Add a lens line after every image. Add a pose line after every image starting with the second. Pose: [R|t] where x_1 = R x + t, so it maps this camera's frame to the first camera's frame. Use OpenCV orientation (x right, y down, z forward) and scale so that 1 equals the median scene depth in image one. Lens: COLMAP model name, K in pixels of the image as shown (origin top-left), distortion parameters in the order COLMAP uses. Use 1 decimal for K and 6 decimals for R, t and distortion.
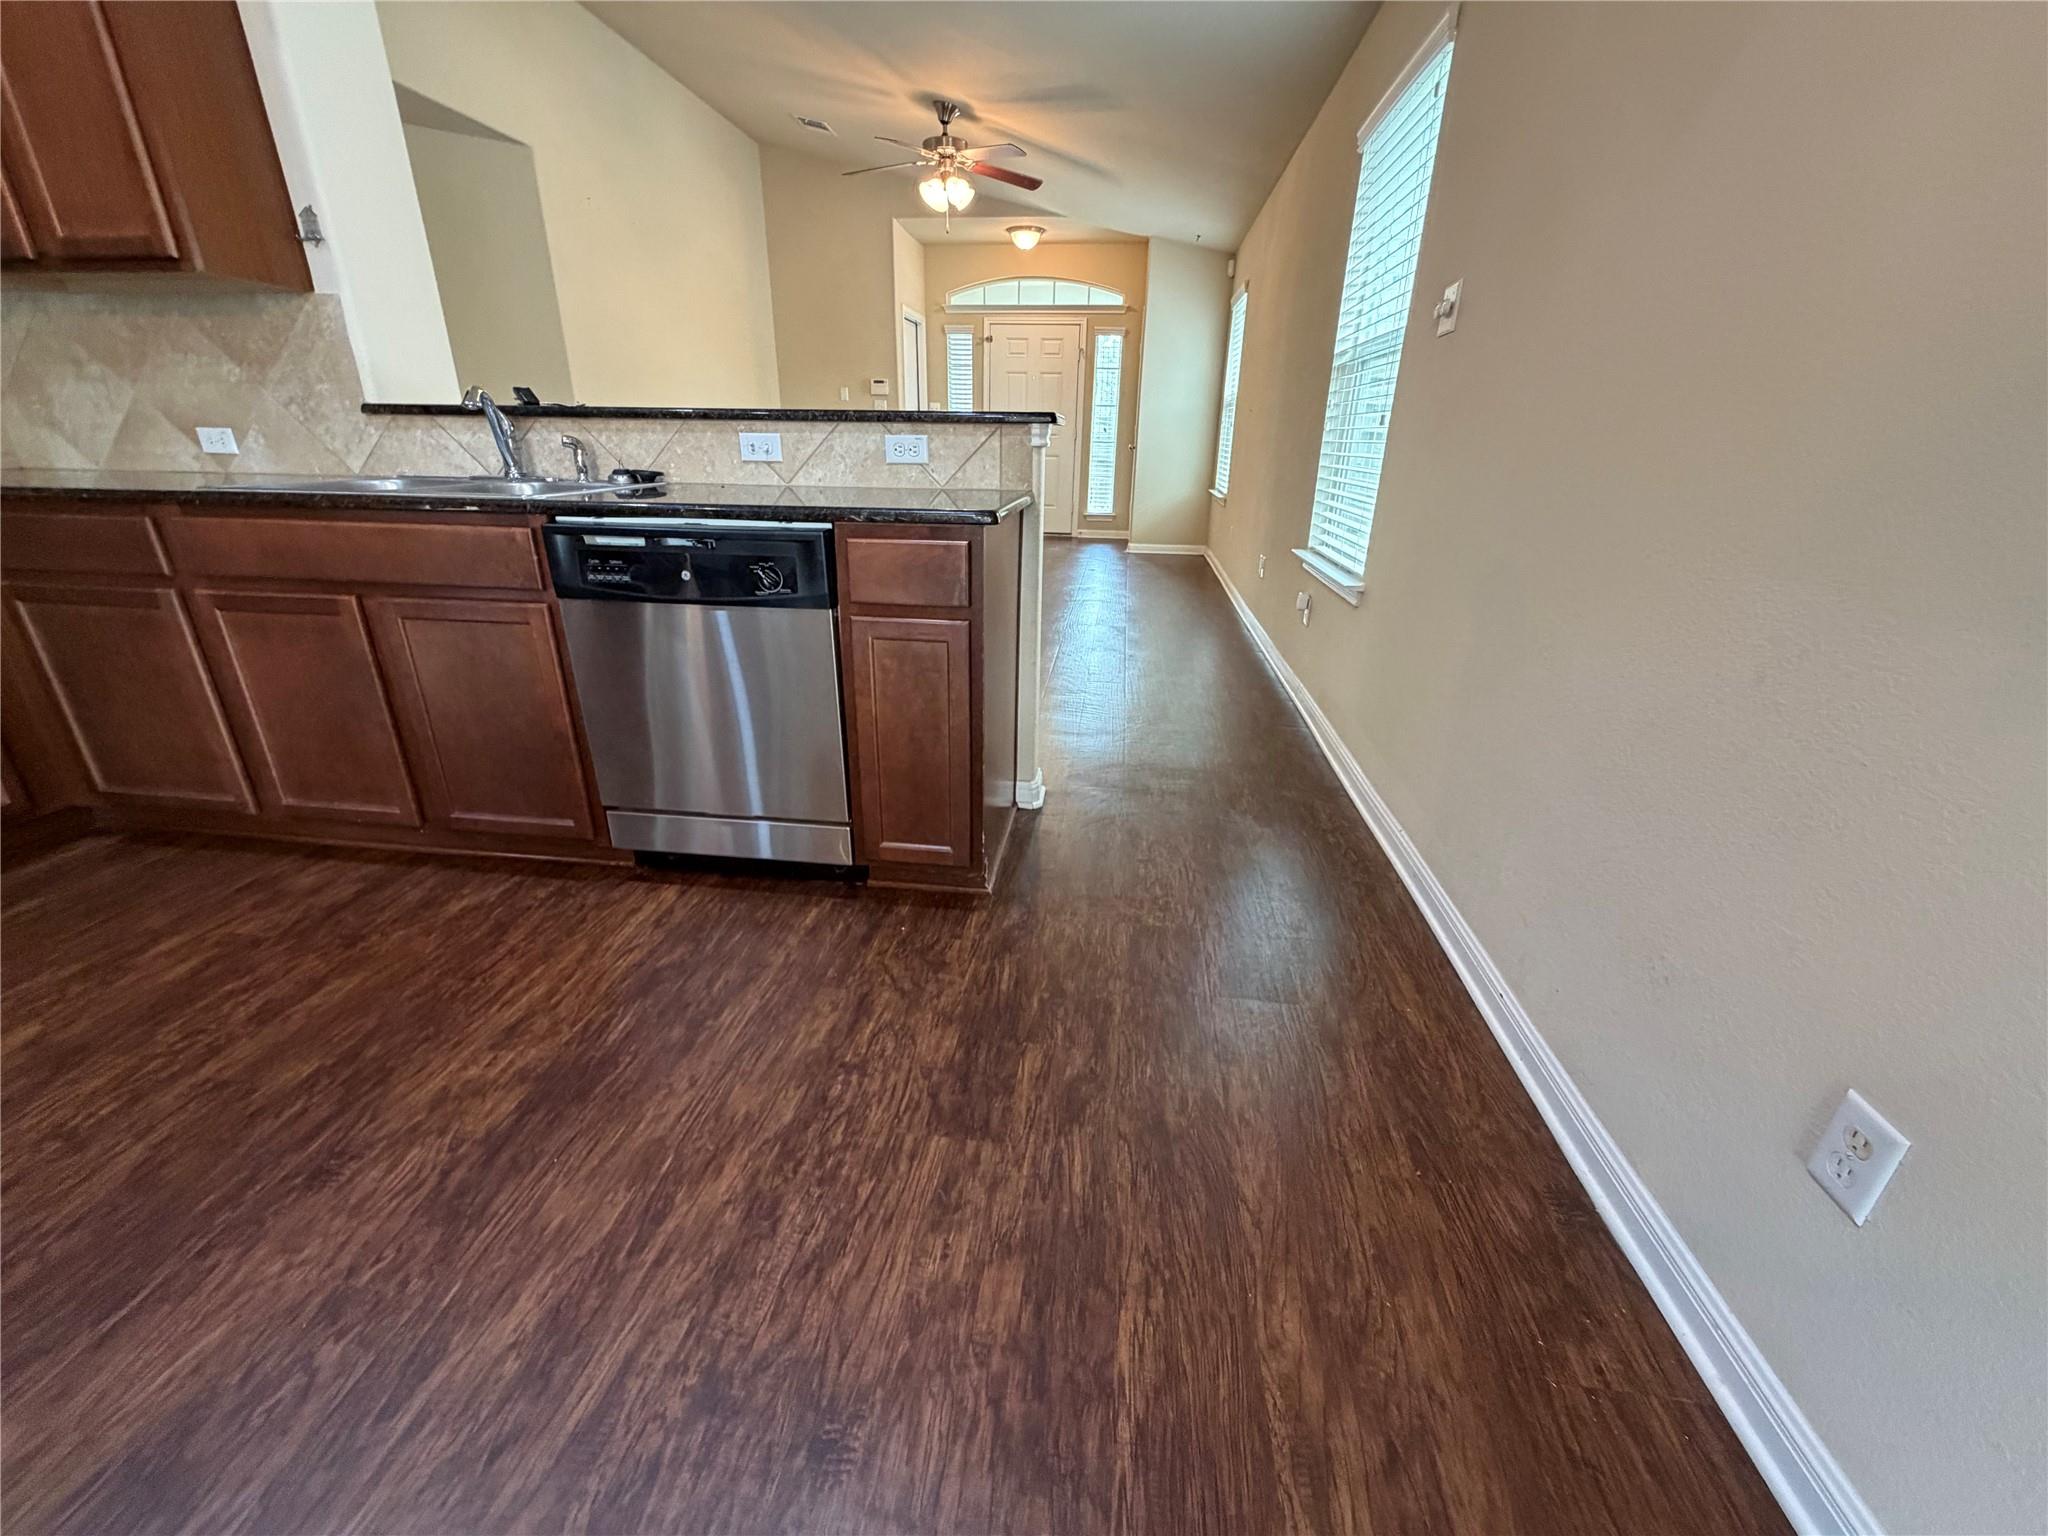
lens RADIAL K [[818.9, 0, 1018.1], [0, 818.9, 769.8], [0, 0, 1]] dist [0.000016, -0.000017]
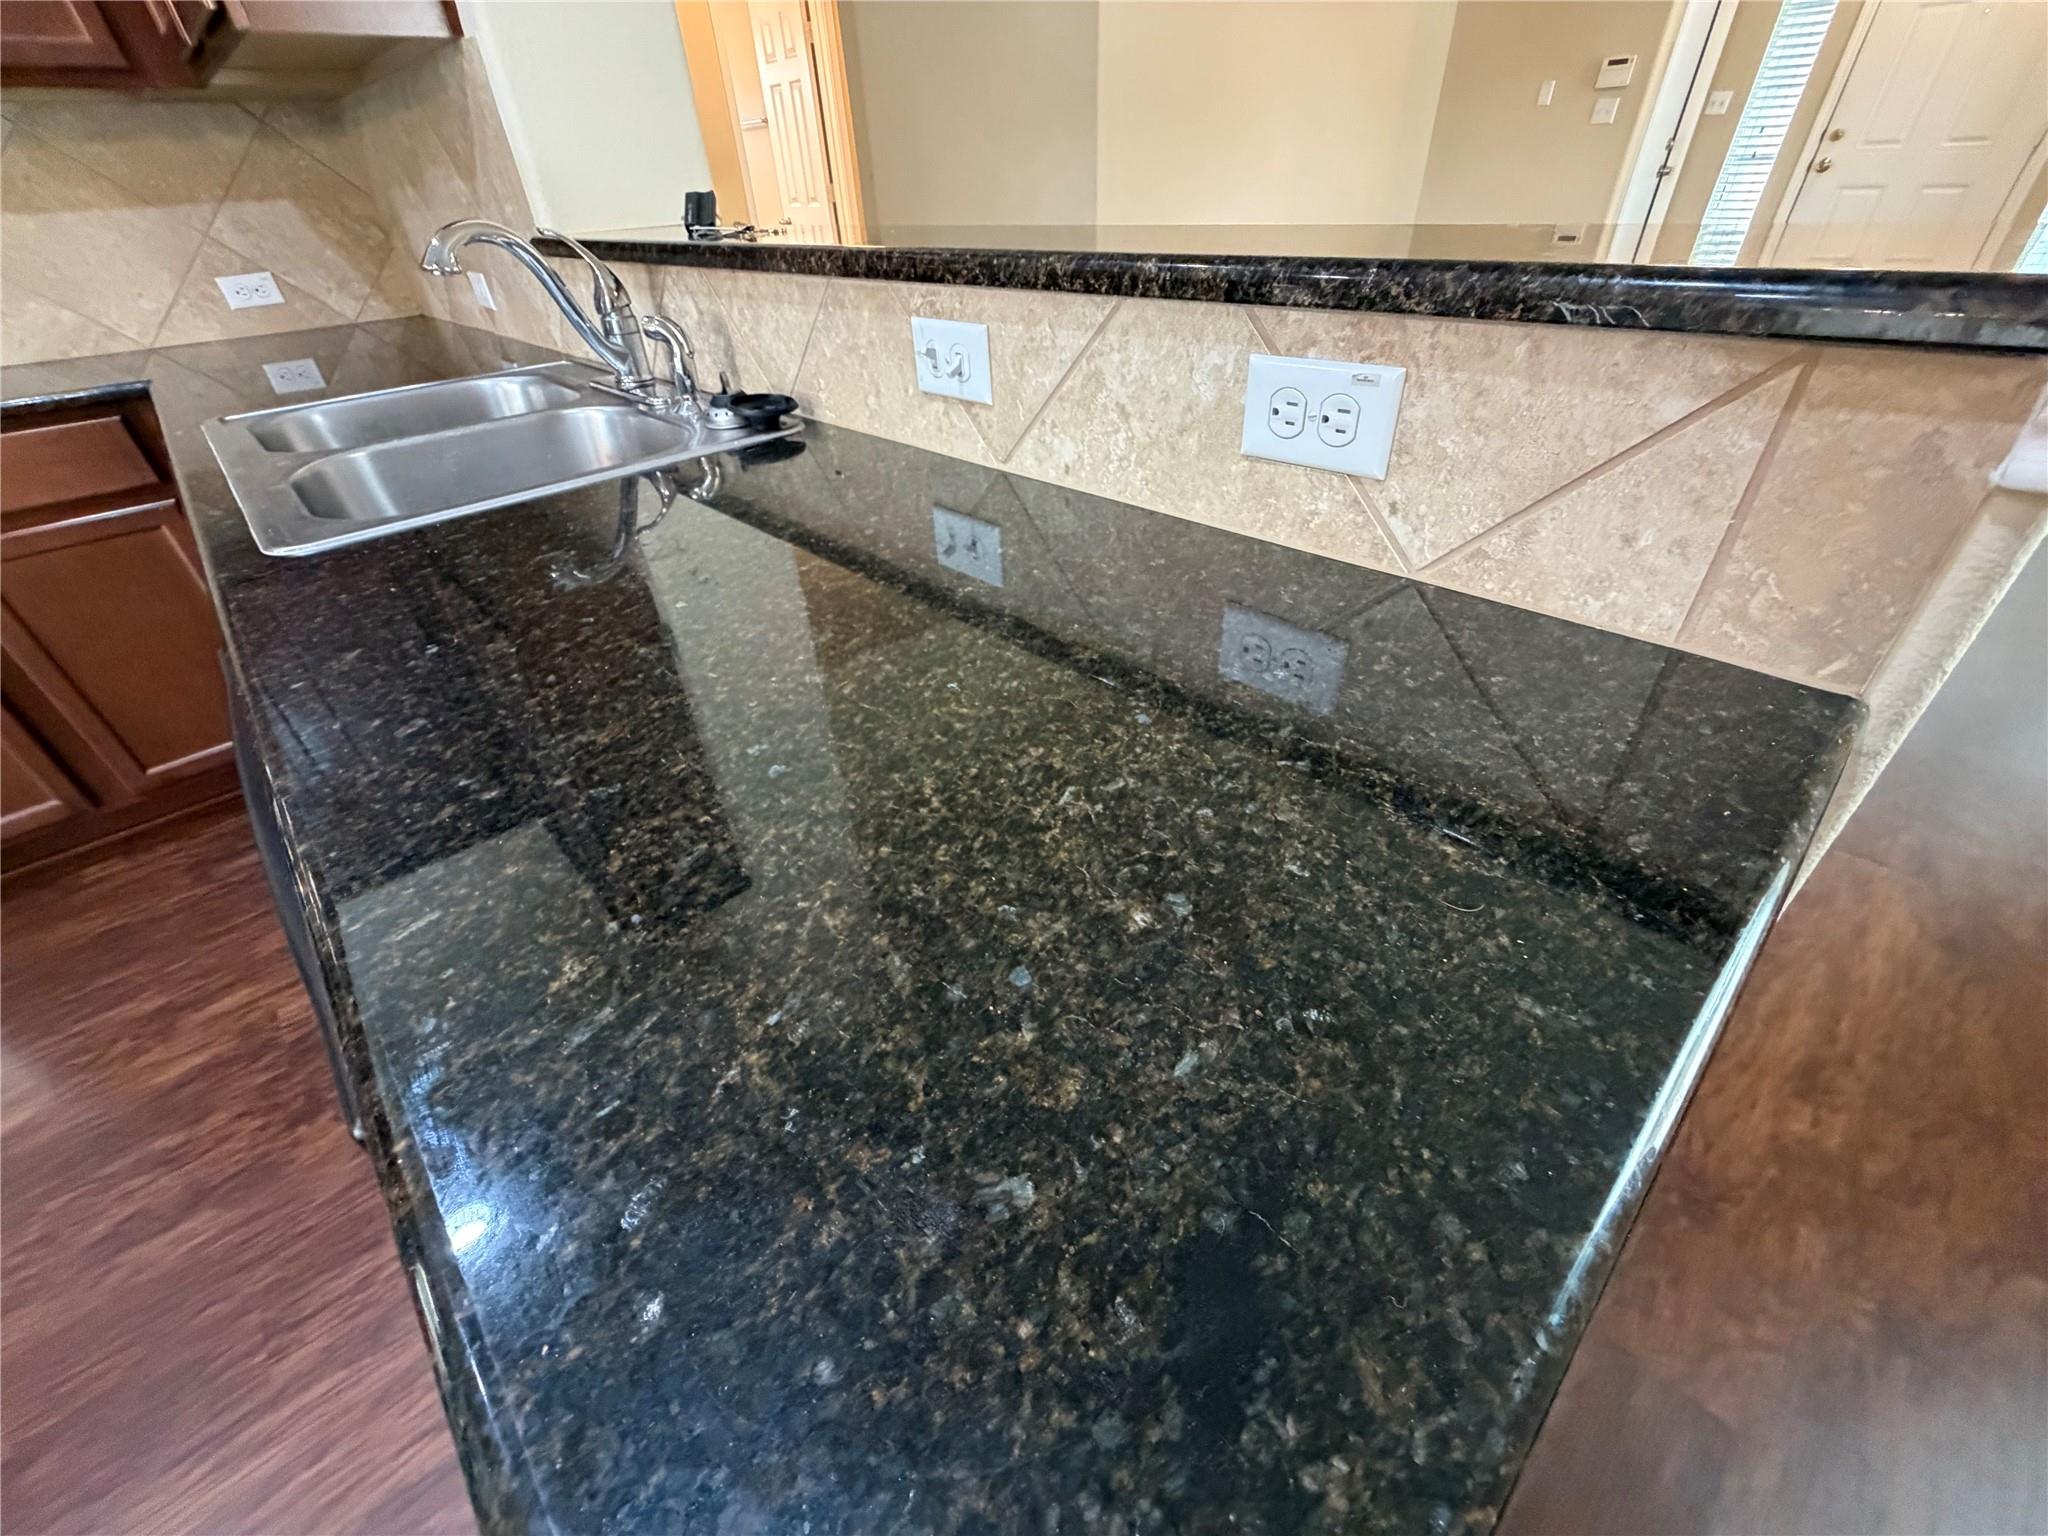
lens RADIAL K [[818.9, 0, 1018.1], [0, 818.9, 769.8], [0, 0, 1]] dist [0.000016, -0.000017]
pose [[0.767351, 0.335498, -0.546456, -0.024206], [-0.187265, 0.932302, 0.309426, -0.320943], [0.613274, -0.135106, 0.778230, 0.662993]]
